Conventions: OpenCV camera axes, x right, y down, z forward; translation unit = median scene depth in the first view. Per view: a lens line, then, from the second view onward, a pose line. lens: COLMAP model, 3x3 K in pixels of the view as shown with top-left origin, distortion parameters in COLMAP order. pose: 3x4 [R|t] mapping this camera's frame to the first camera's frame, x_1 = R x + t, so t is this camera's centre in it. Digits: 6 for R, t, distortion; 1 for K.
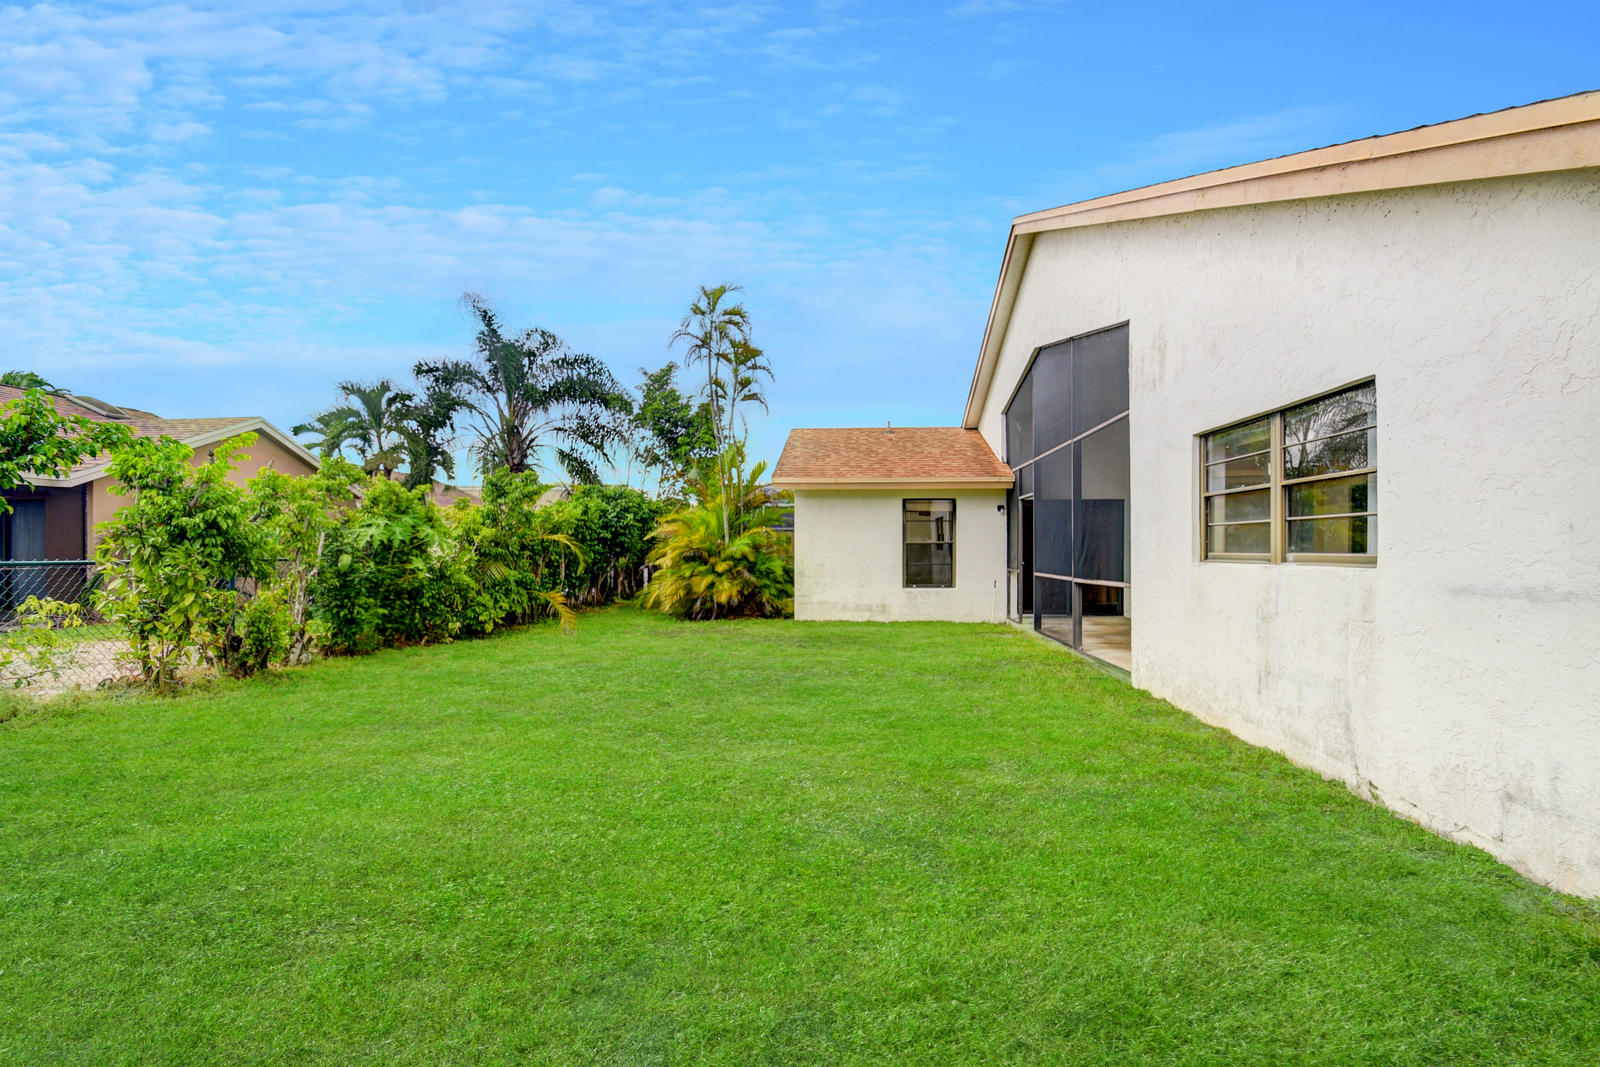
lens RADIAL K [[694.3, 0, 793.8], [0, 694.3, 545.9], [0, 0, 1]] dist [0.020078, 0.000061]
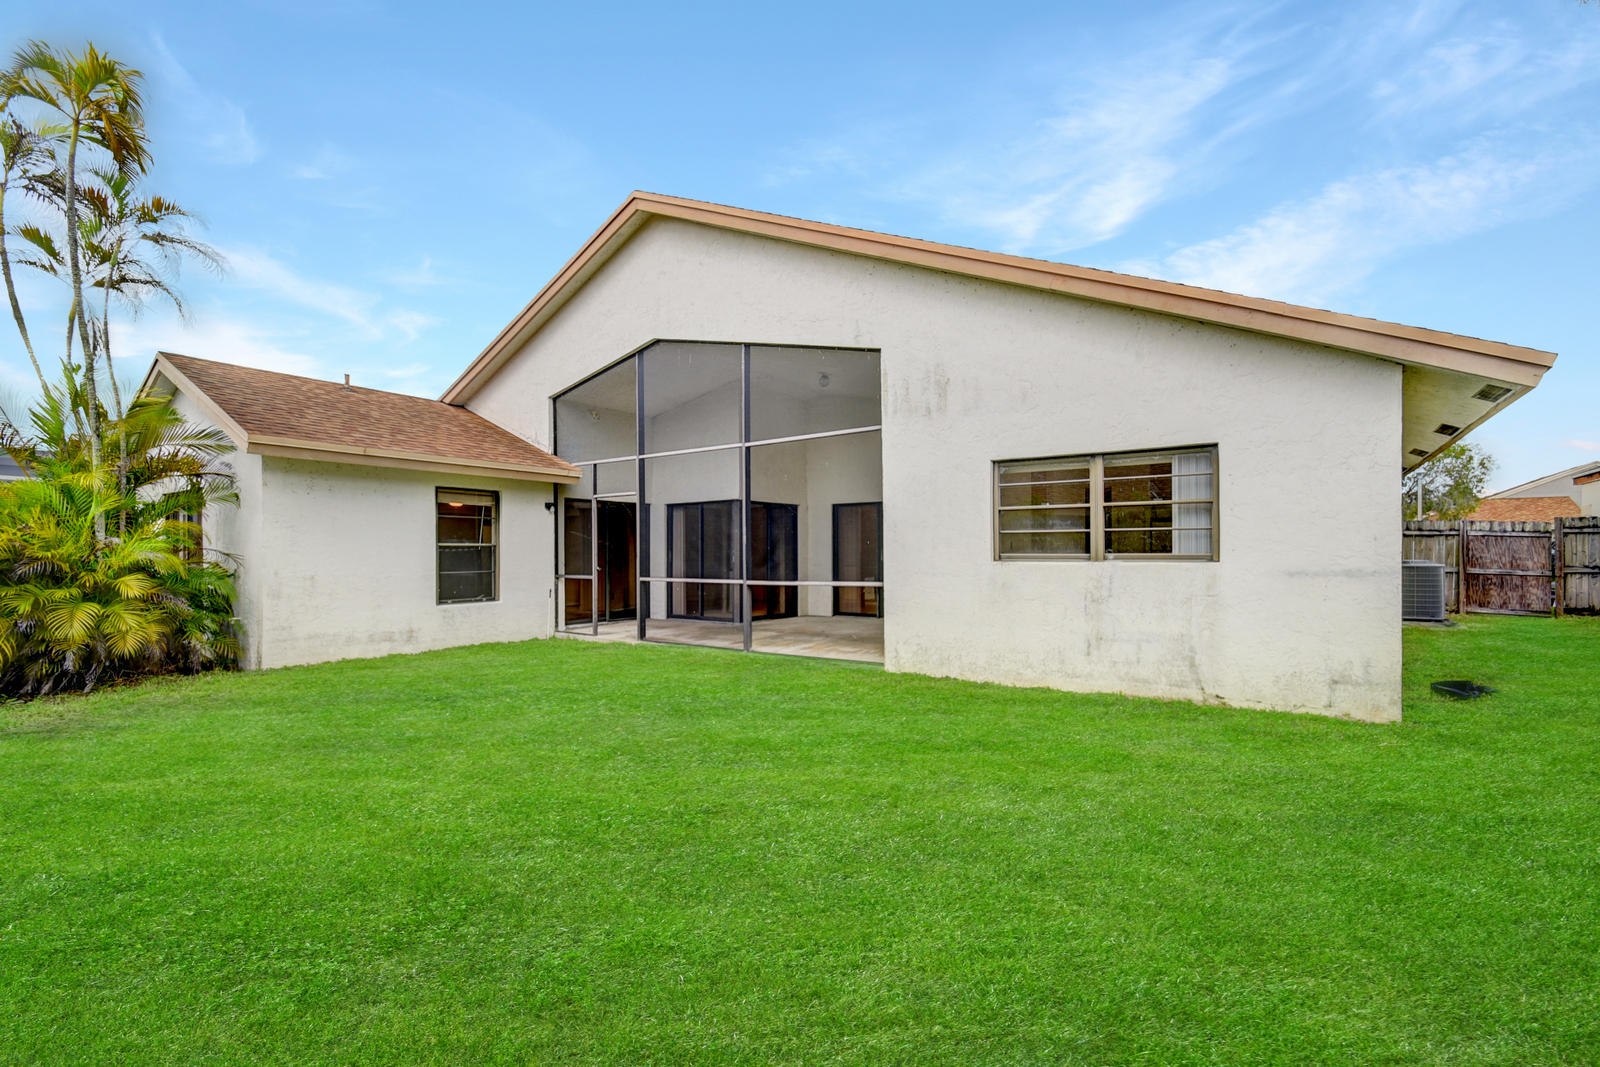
lens RADIAL K [[694.3, 0, 793.8], [0, 694.3, 545.9], [0, 0, 1]] dist [0.020078, 0.000061]
pose [[0.511929, 0.006009, 0.859007, -0.565348], [-0.000363, 0.999977, -0.006779, 0.002921], [-0.859028, 0.003158, 0.511919, 0.545135]]
